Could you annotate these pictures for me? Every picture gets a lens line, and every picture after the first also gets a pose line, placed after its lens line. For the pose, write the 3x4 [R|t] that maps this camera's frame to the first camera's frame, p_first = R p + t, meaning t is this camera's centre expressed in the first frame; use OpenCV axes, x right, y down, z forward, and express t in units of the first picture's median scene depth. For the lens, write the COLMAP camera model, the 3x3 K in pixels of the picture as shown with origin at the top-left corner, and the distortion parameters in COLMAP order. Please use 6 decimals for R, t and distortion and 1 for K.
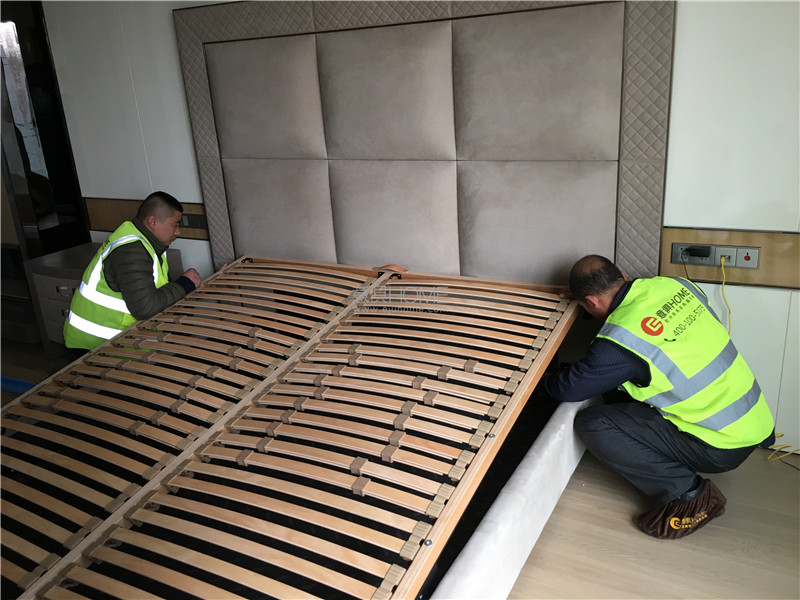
lens RADIAL K [[667.9, 0, 414.9], [0, 667.9, 294.9], [0, 0, 1]] dist [0.078107, -0.102352]
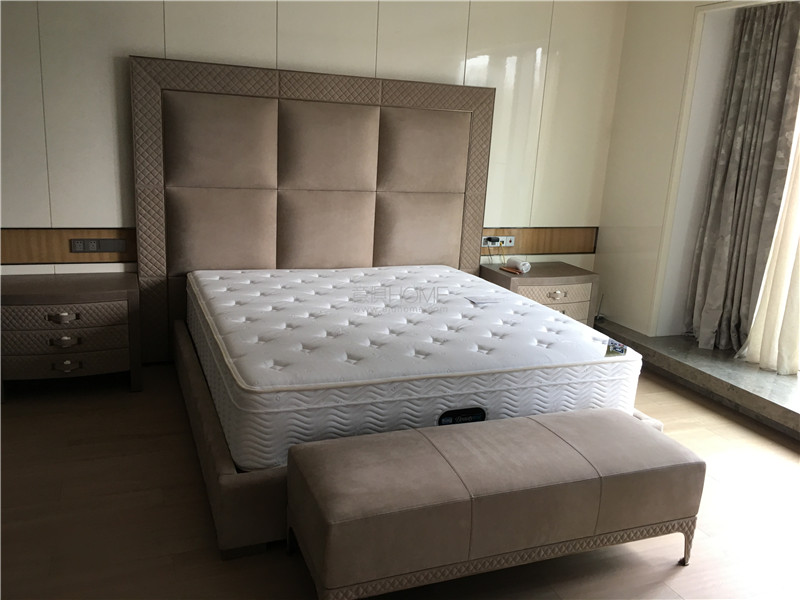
lens RADIAL K [[667.9, 0, 414.9], [0, 667.9, 294.9], [0, 0, 1]] dist [0.078107, -0.102352]
pose [[0.616707, -0.108461, 0.779685, -1.131471], [0.144394, 0.989243, 0.023401, 0.015708], [-0.773836, 0.098150, 0.625735, -0.032194]]
